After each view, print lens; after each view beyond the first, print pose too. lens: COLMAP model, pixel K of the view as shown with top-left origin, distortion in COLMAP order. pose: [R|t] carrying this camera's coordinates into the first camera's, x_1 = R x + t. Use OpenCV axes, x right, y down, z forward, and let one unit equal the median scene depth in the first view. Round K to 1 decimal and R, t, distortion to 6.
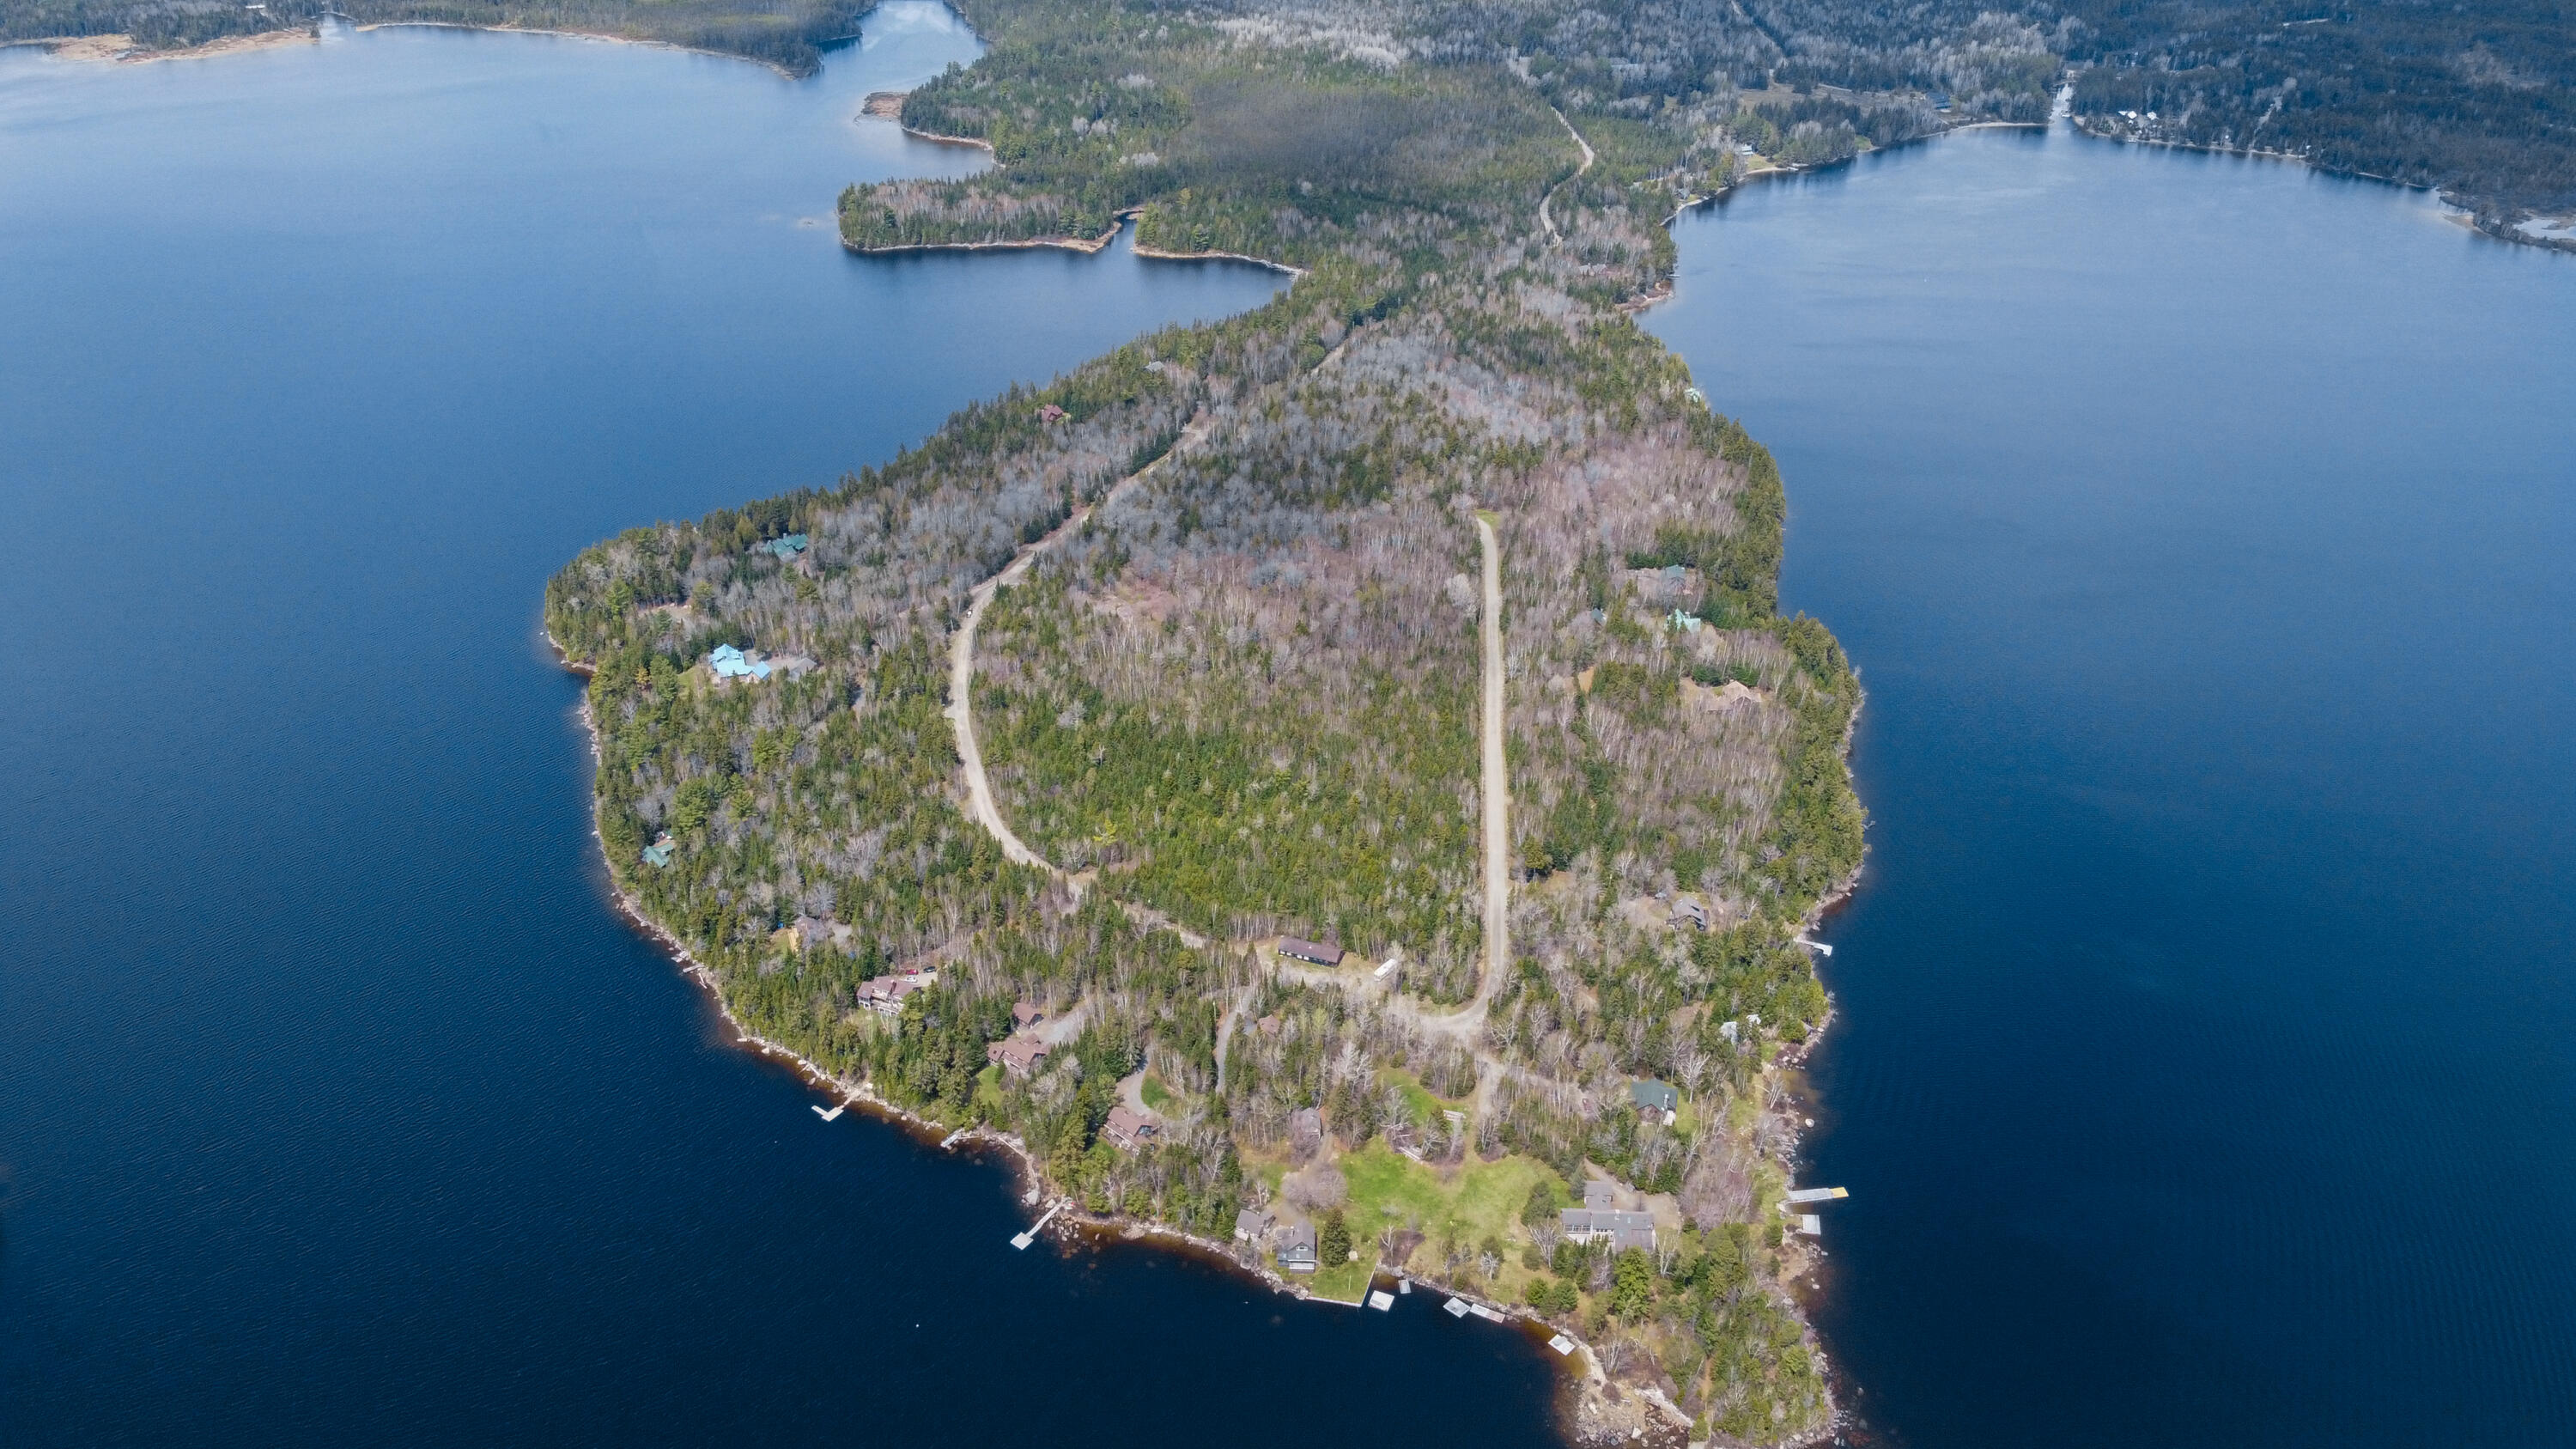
lens RADIAL K [[1954.1, 0, 1283.8], [0, 1954.1, 716.4], [0, 0, 1]] dist [-0.004767, -0.002015]
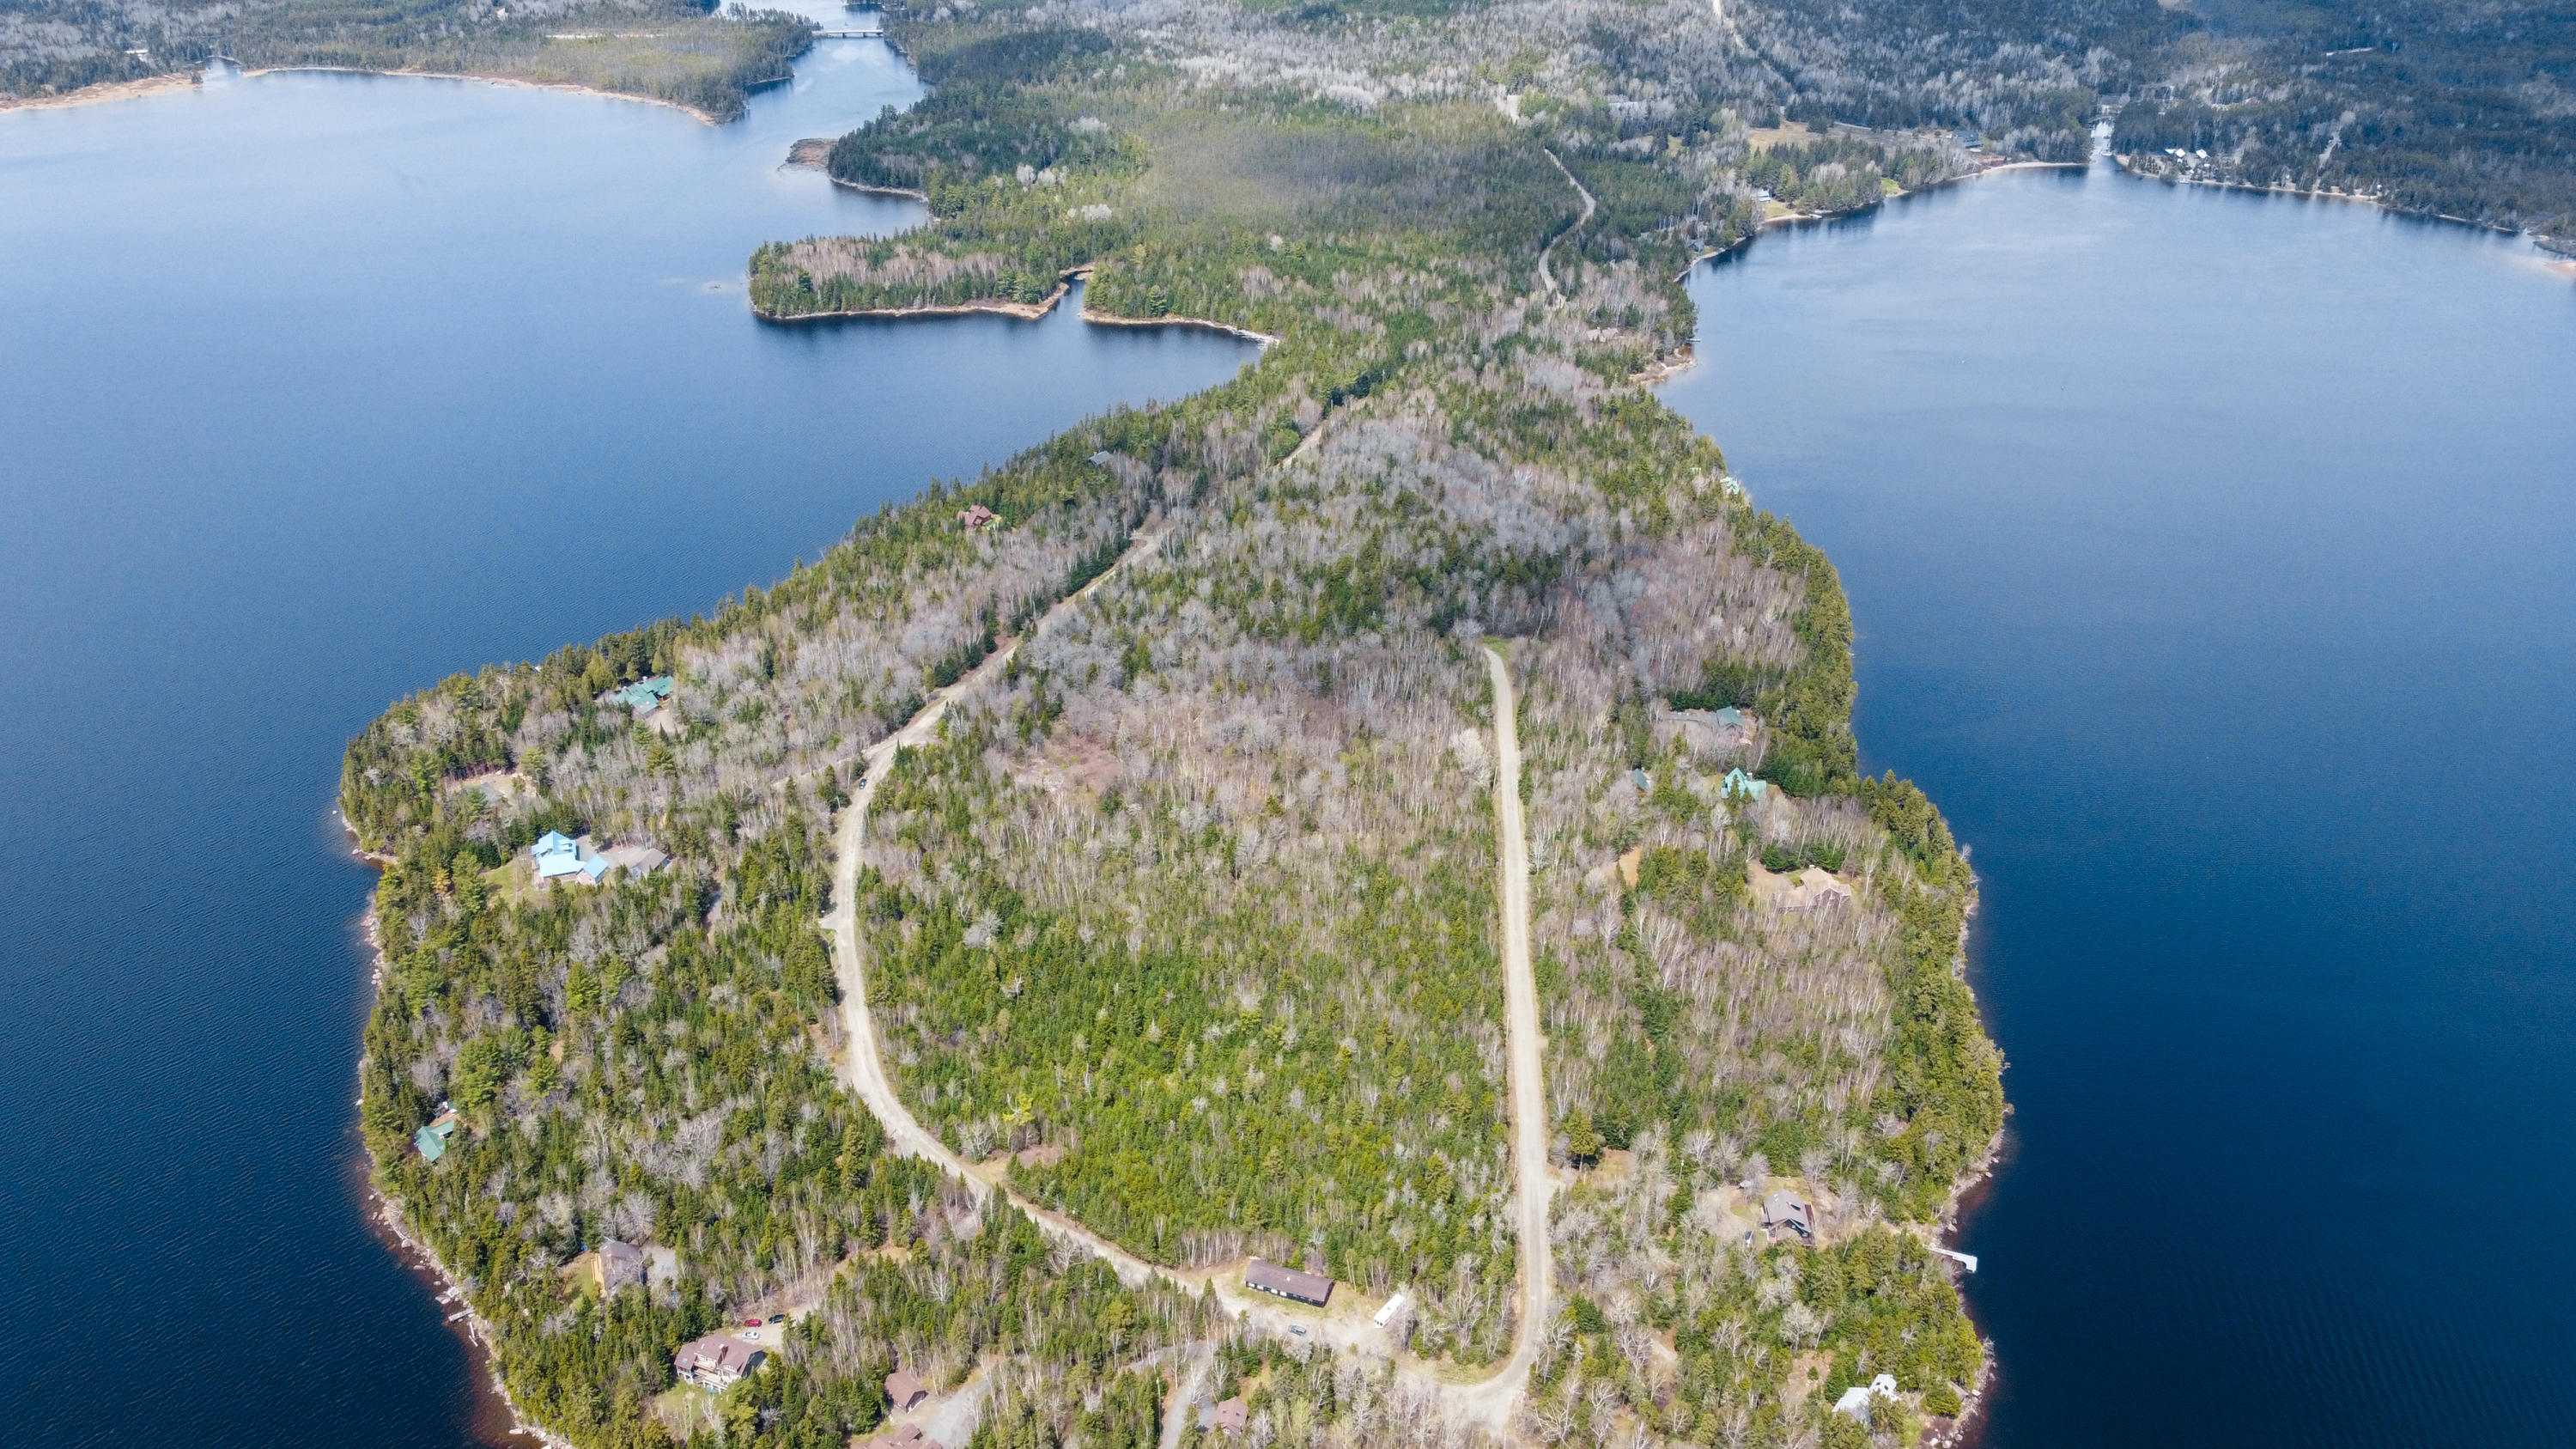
lens RADIAL K [[1954.1, 0, 1283.8], [0, 1954.1, 716.4], [0, 0, 1]] dist [-0.004767, -0.002015]
pose [[0.999880, -0.010888, 0.011057, 0.004370], [0.011094, 0.999763, -0.018731, -0.061647], [-0.010851, 0.018851, 0.999763, 0.184484]]
